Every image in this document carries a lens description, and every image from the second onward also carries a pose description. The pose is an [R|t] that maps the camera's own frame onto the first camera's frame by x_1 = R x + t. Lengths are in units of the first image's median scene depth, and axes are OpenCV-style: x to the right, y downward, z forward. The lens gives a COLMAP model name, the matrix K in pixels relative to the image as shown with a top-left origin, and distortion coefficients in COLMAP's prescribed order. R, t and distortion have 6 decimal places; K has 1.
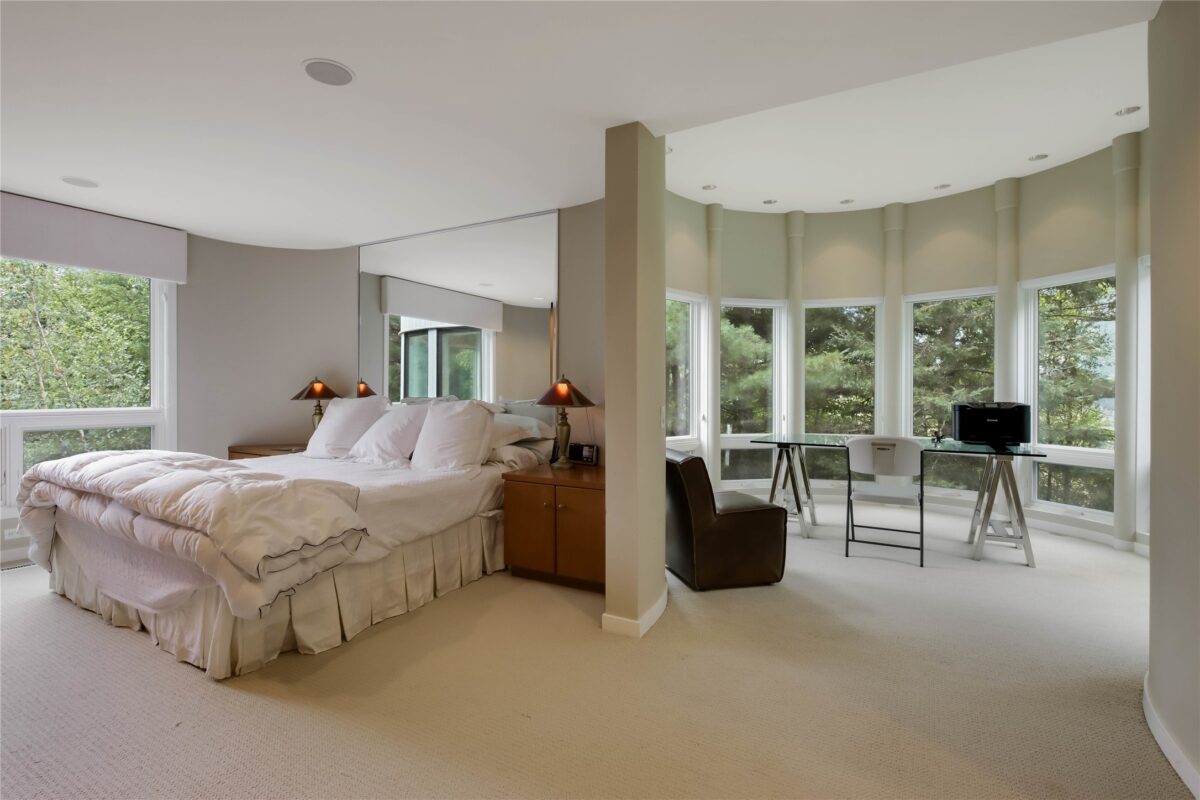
lens RADIAL K [[567.4, 0, 596.0], [0, 567.4, 383.4], [0, 0, 1]] dist [-0.017359, -0.001214]
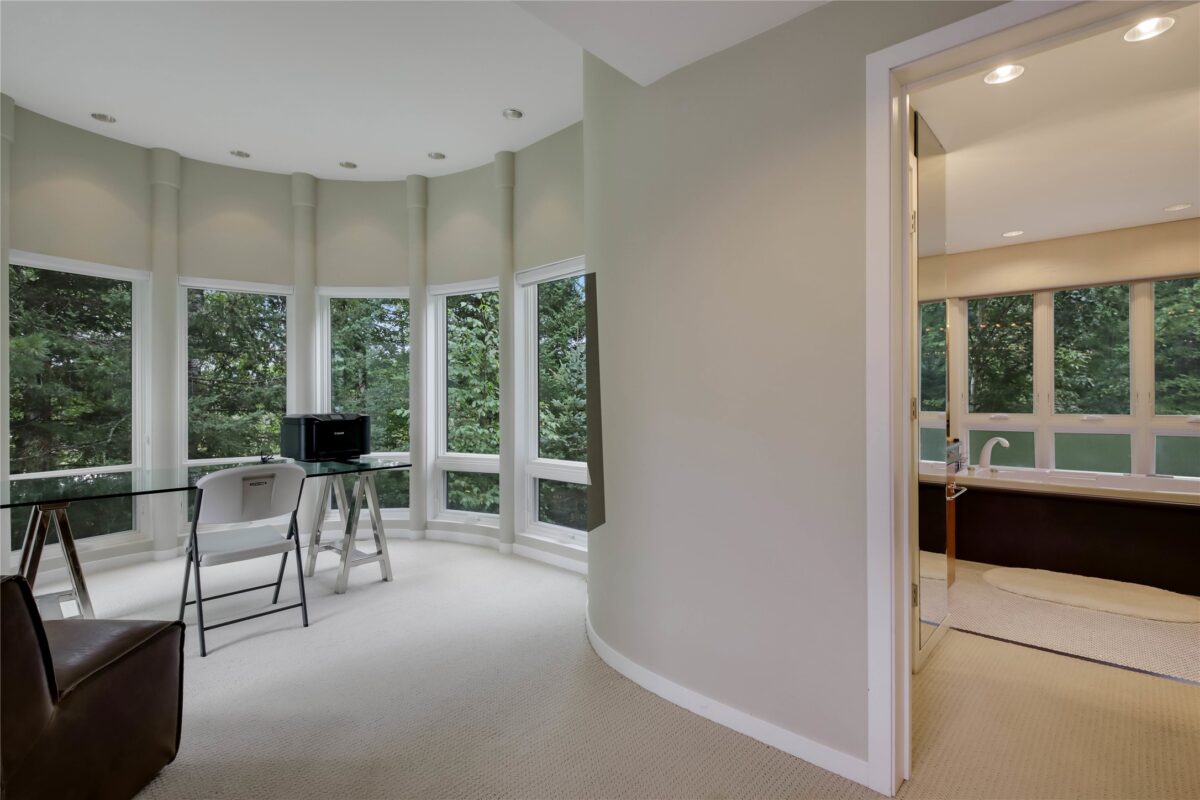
lens RADIAL K [[562.2, 0, 578.6], [0, 562.2, 393.0], [0, 0, 1]] dist [0.023750, -0.018826]
pose [[0.223650, 0.000153, 0.974670, -0.098932], [-0.001951, 0.999998, 0.000291, -0.001114], [-0.974668, -0.001967, 0.223650, 0.399433]]
